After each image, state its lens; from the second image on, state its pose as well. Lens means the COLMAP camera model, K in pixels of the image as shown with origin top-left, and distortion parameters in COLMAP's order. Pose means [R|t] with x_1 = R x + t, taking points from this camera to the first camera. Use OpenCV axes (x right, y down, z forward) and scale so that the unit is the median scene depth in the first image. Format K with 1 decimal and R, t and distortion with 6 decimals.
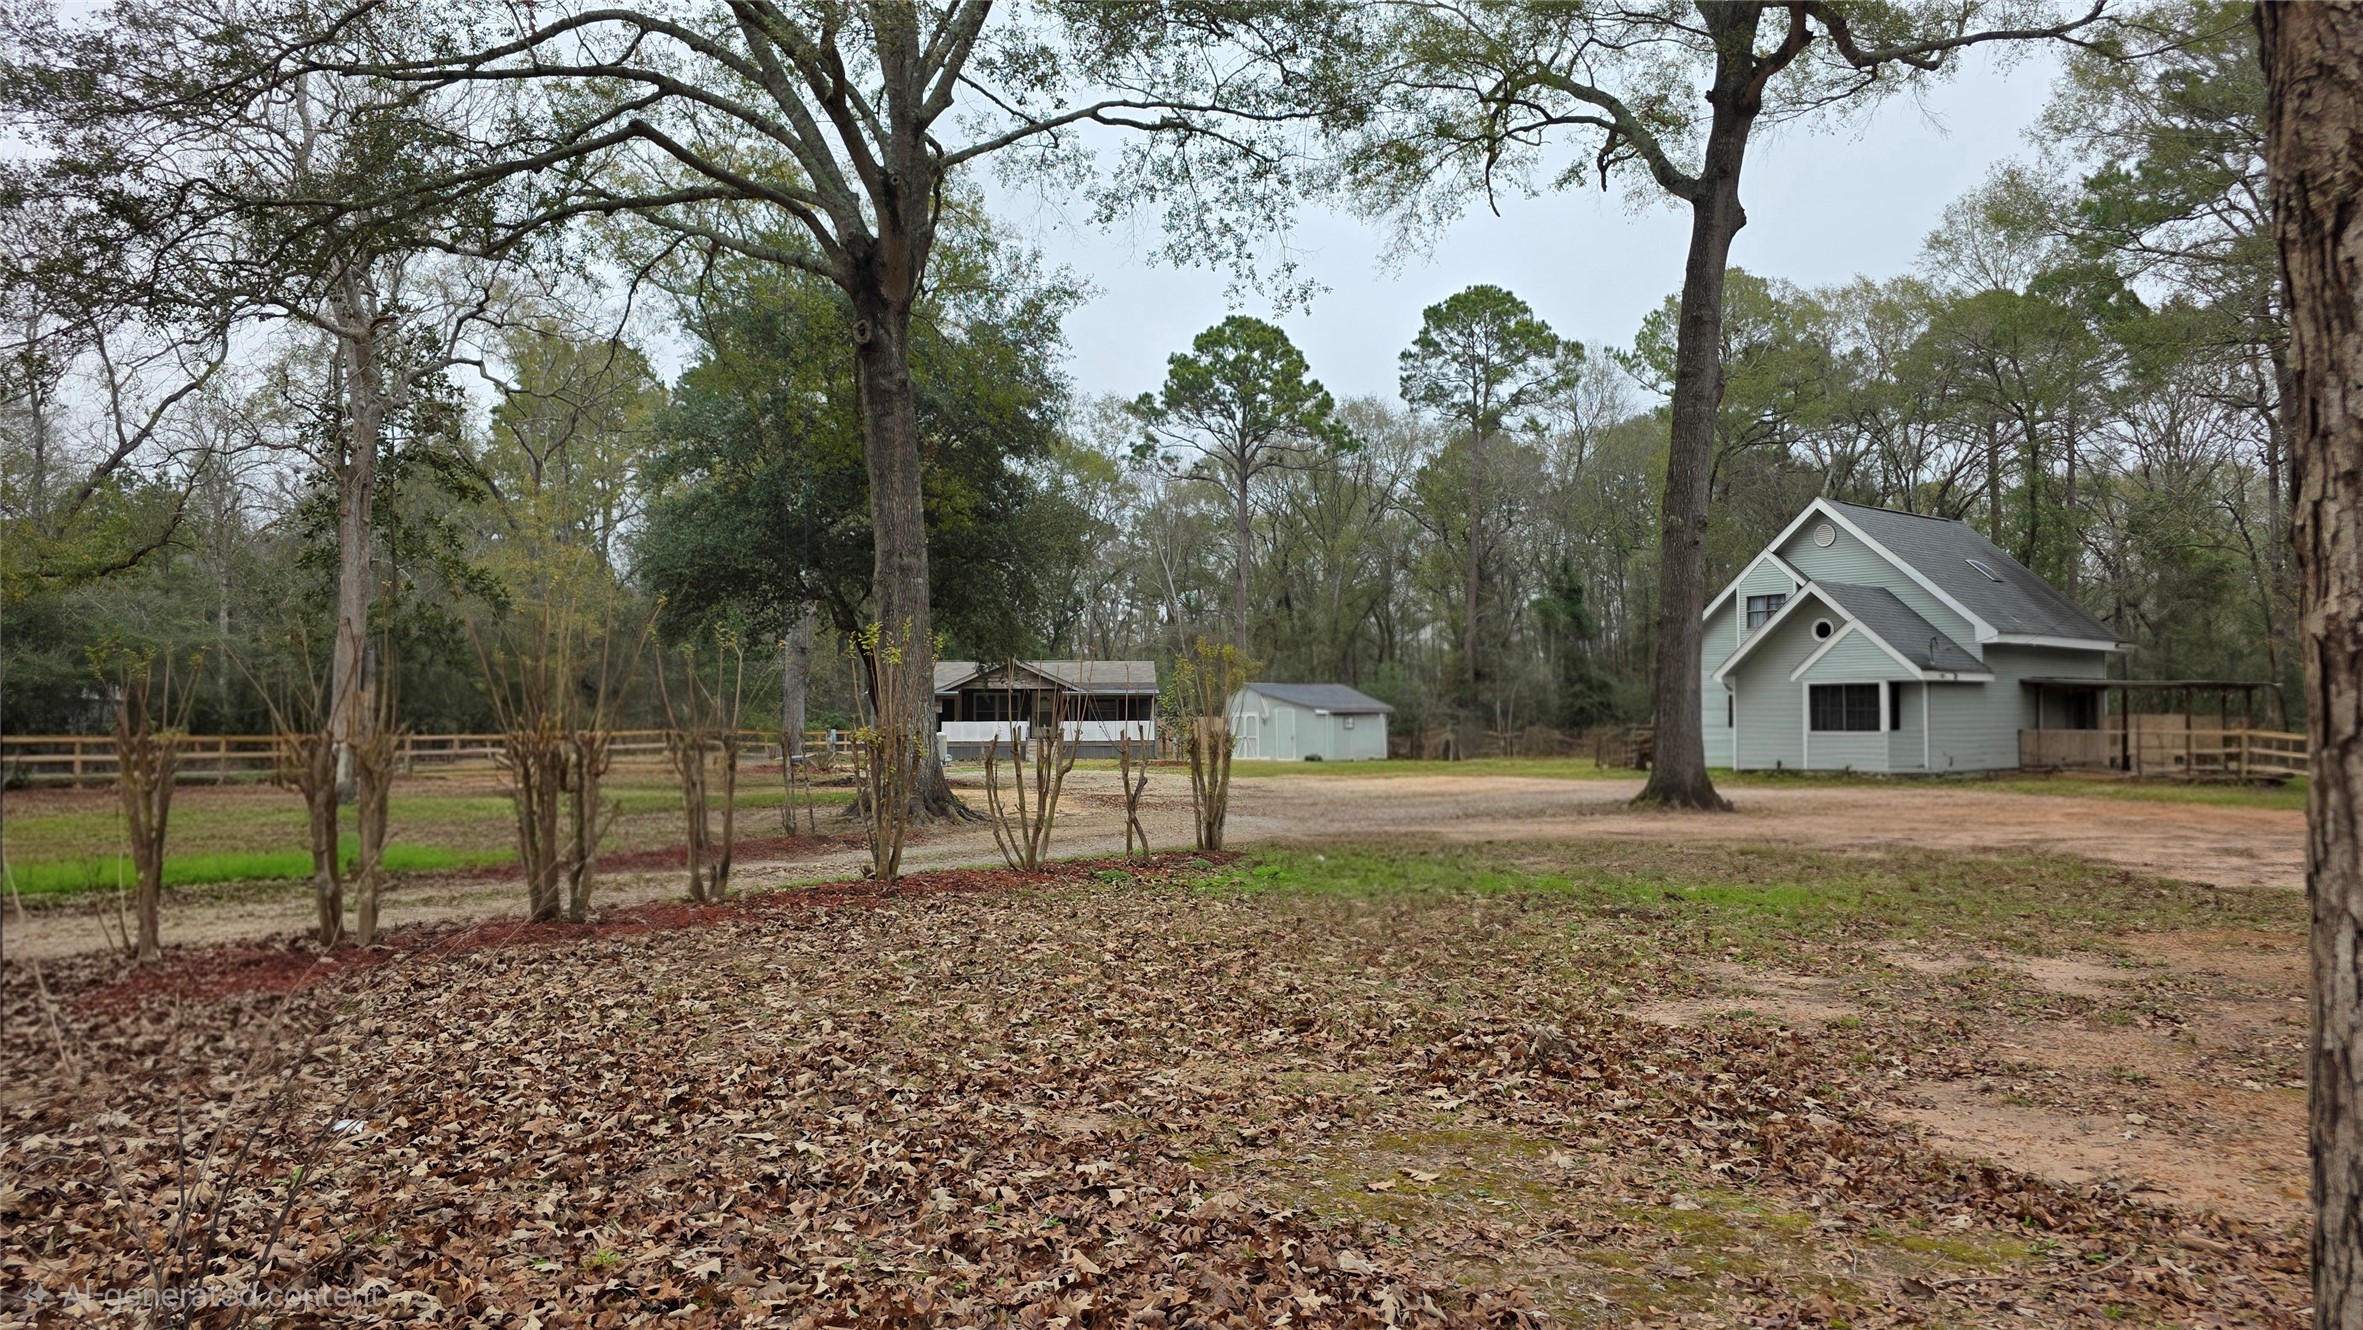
lens RADIAL K [[1627.7, 0, 1124.1], [0, 1627.7, 694.2], [0, 0, 1]] dist [0.071357, -0.072720]
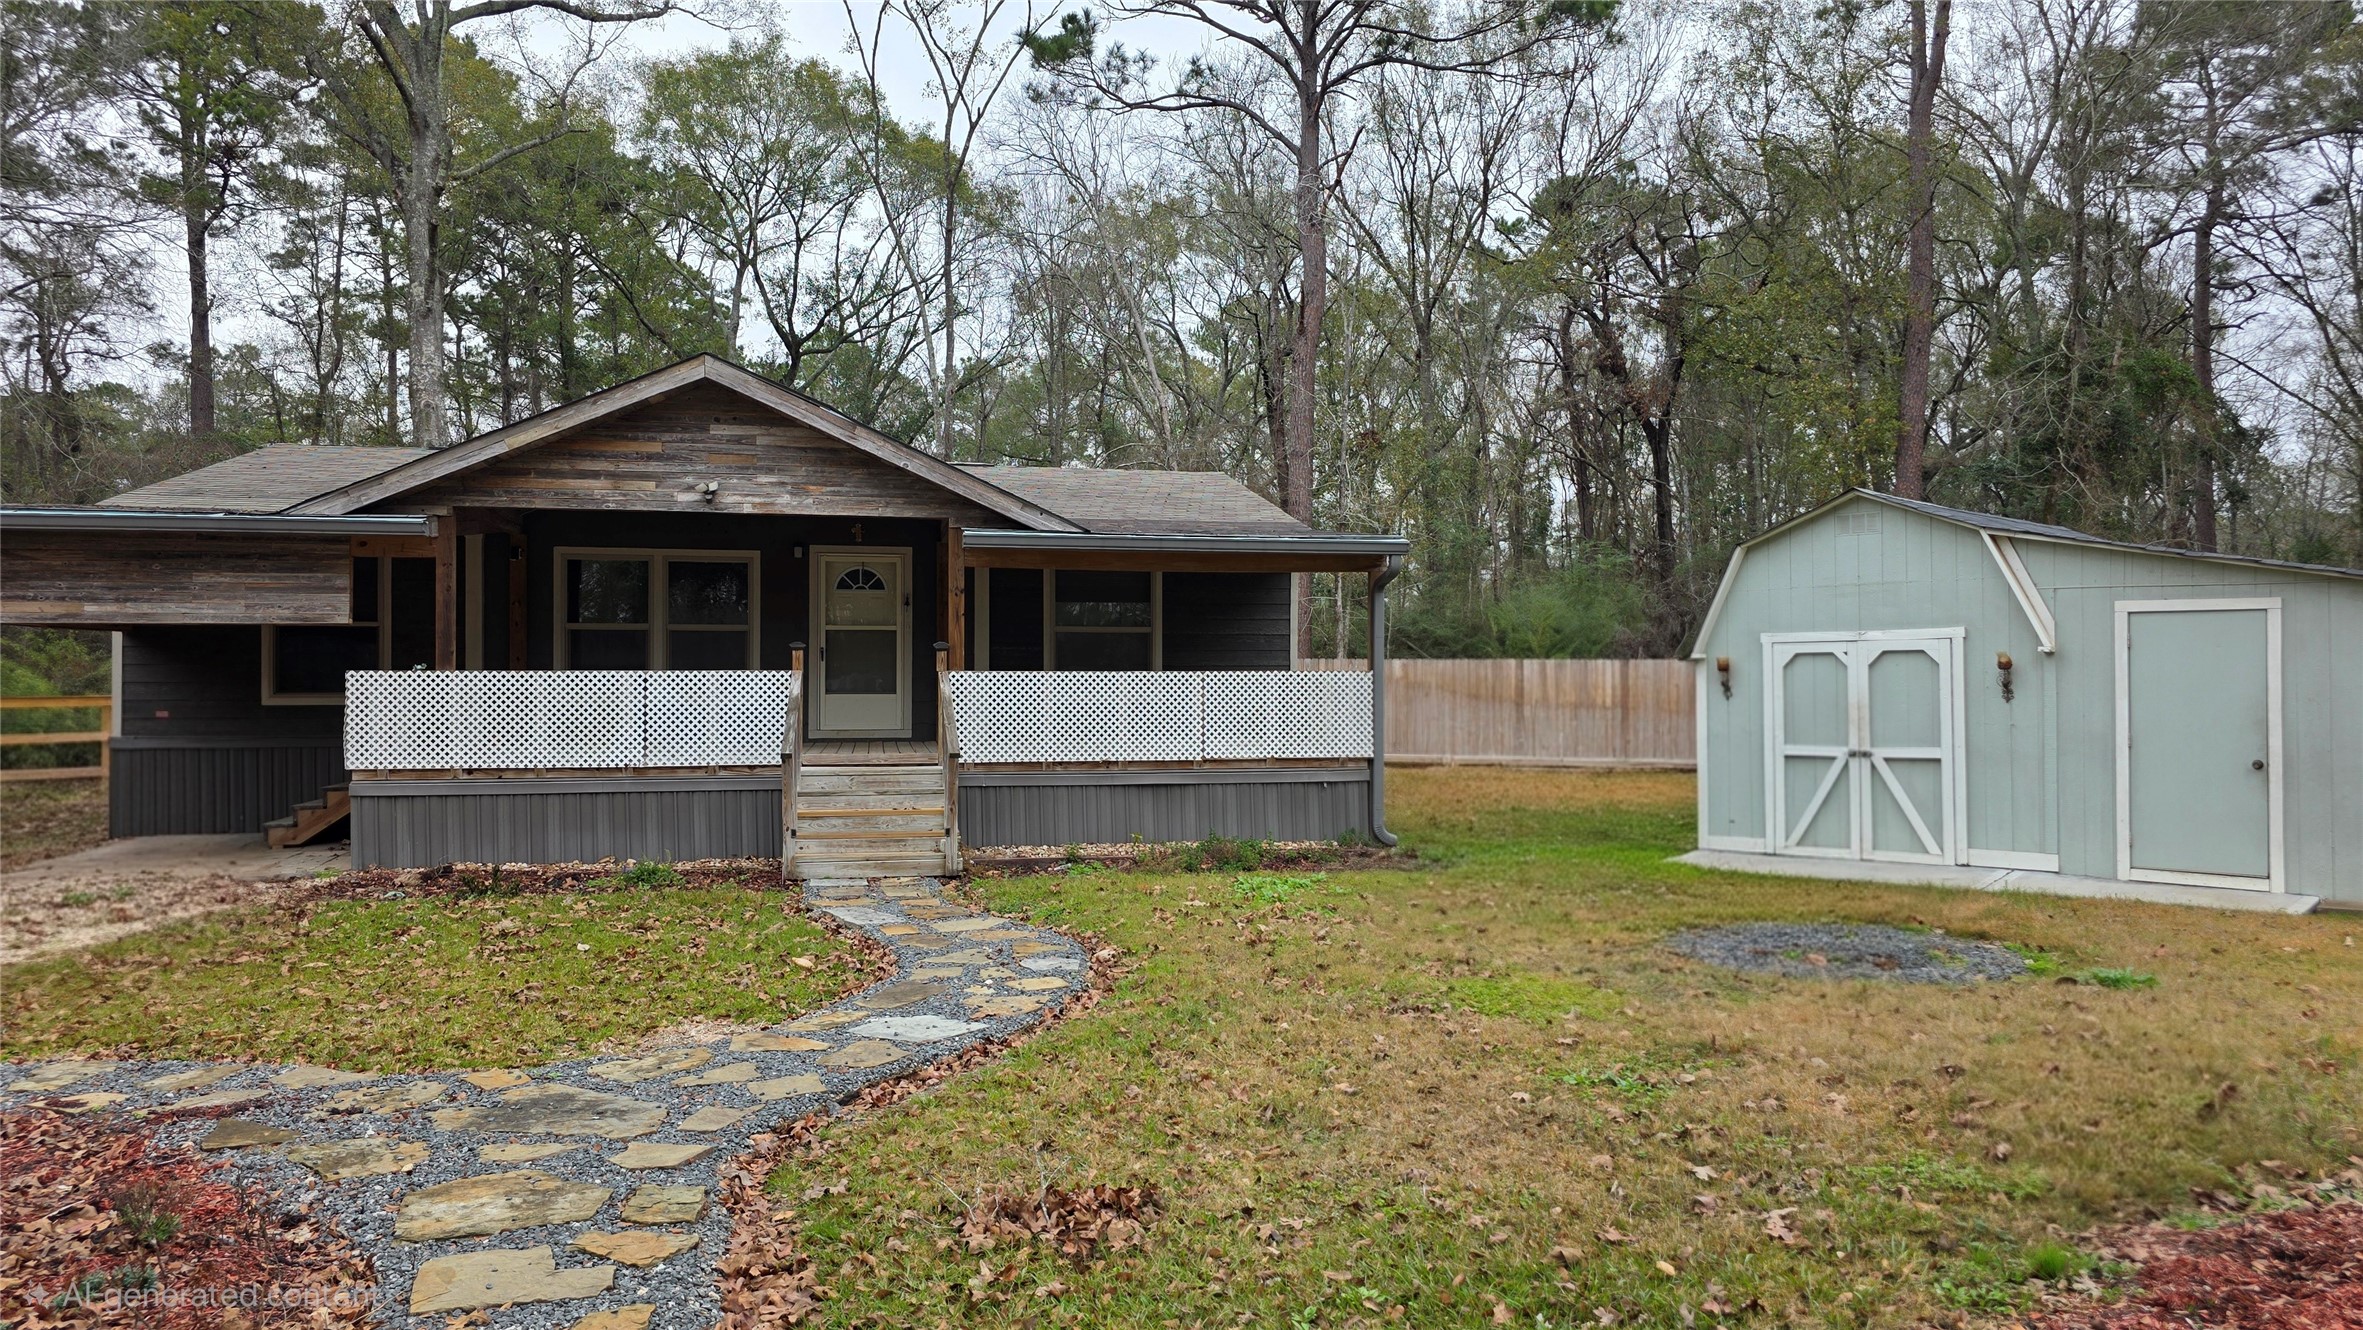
lens RADIAL K [[1627.7, 0, 1182.2], [0, 1627.7, 673.3], [0, 0, 1]] dist [0.071357, -0.072720]
pose [[0.983826, 0.005542, 0.179040, -0.069006], [-0.008933, 0.999795, 0.018143, 0.018176], [-0.178903, -0.019449, 0.983674, 1.124345]]
